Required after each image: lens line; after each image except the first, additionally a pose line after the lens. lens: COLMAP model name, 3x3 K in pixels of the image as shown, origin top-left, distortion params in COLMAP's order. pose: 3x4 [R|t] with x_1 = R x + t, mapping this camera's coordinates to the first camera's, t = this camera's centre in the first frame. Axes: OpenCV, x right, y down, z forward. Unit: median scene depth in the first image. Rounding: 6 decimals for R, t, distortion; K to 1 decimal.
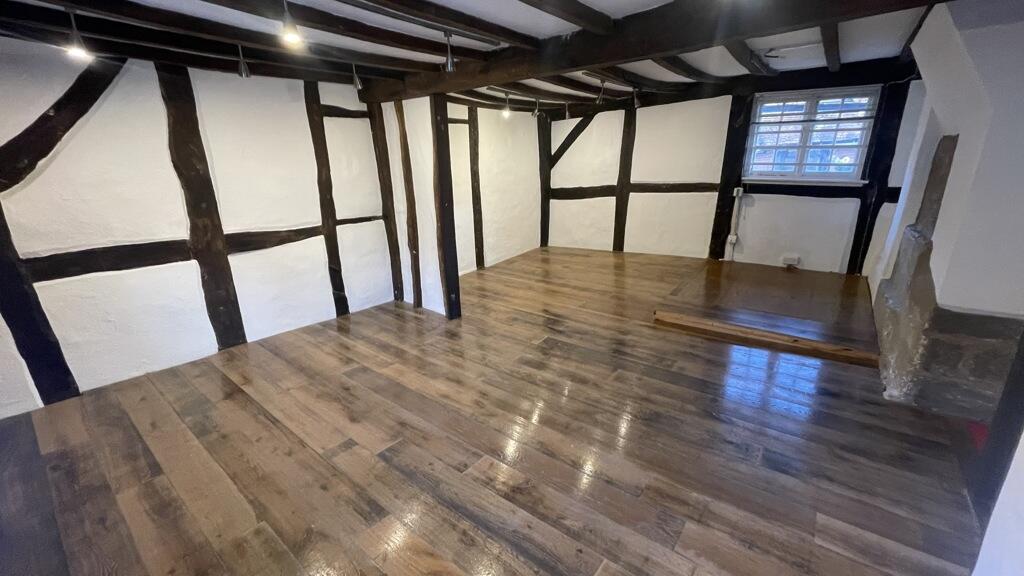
lens RADIAL K [[411.9, 0, 510.8], [0, 411.9, 290.3], [0, 0, 1]] dist [-0.000782, -0.000424]
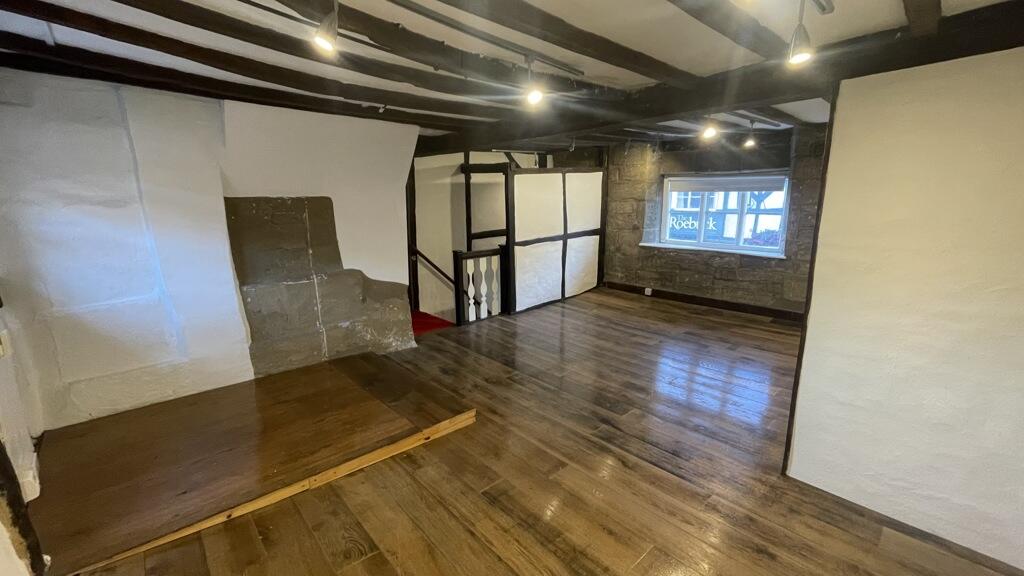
lens RADIAL K [[411.9, 0, 510.8], [0, 411.9, 290.3], [0, 0, 1]] dist [-0.000782, -0.000424]
pose [[-0.987467, 0.001946, 0.157813, 0.208140], [0.081351, 0.863130, 0.498387, -0.616402], [-0.135244, 0.504979, -0.852470, 1.866438]]
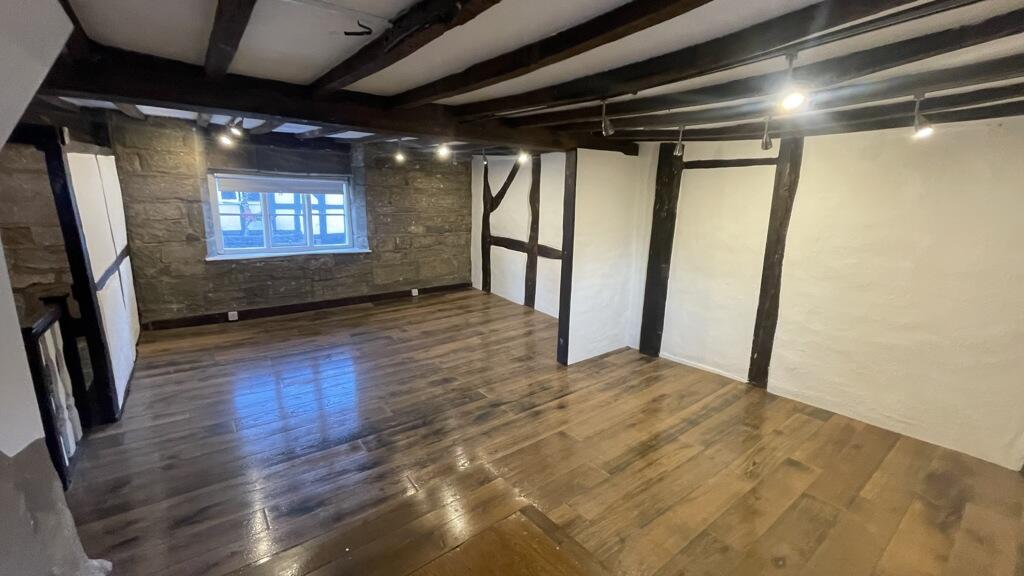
lens RADIAL K [[411.9, 0, 510.8], [0, 411.9, 290.3], [0, 0, 1]] dist [-0.000782, -0.000424]
pose [[-0.250053, 0.236013, -0.939027, 1.050588], [-0.311161, 0.898802, 0.308761, -0.479894], [0.916871, 0.369395, -0.151310, 1.279996]]
